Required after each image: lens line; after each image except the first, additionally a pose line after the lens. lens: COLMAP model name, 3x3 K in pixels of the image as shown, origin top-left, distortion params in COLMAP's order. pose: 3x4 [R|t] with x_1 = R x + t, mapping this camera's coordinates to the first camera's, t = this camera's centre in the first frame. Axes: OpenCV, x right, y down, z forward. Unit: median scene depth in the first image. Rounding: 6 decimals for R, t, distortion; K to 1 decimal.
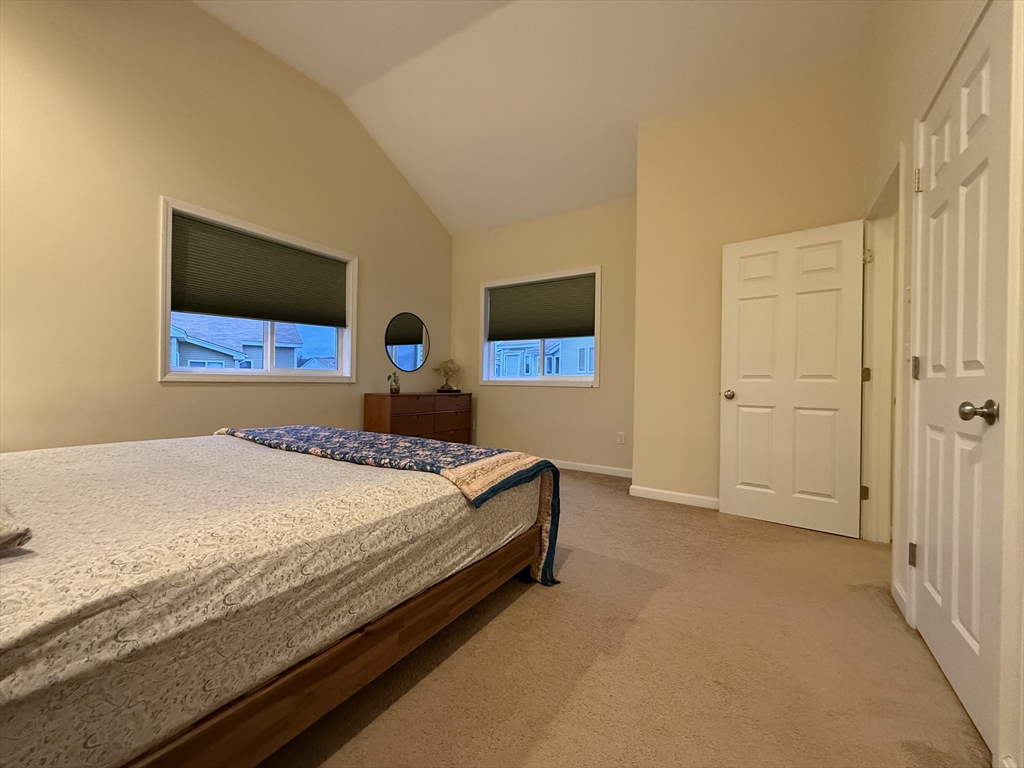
lens RADIAL K [[407.3, 0, 510.6], [0, 407.3, 382.5], [0, 0, 1]] dist [-0.000529, -0.000373]
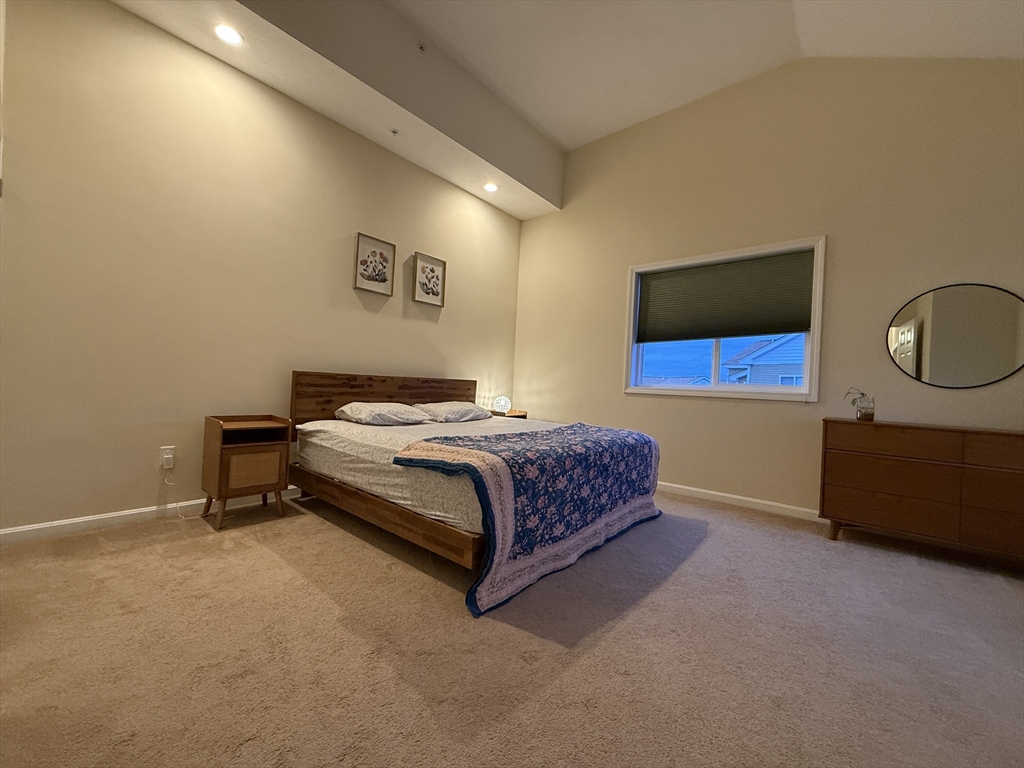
lens RADIAL K [[407.3, 0, 511.3], [0, 407.3, 385.3], [0, 0, 1]] dist [-0.000529, -0.000373]
pose [[-0.131219, -0.022286, -0.991103, 1.204323], [-0.050700, 0.998590, -0.015741, 0.025636], [0.990056, 0.048183, -0.132164, 1.460042]]
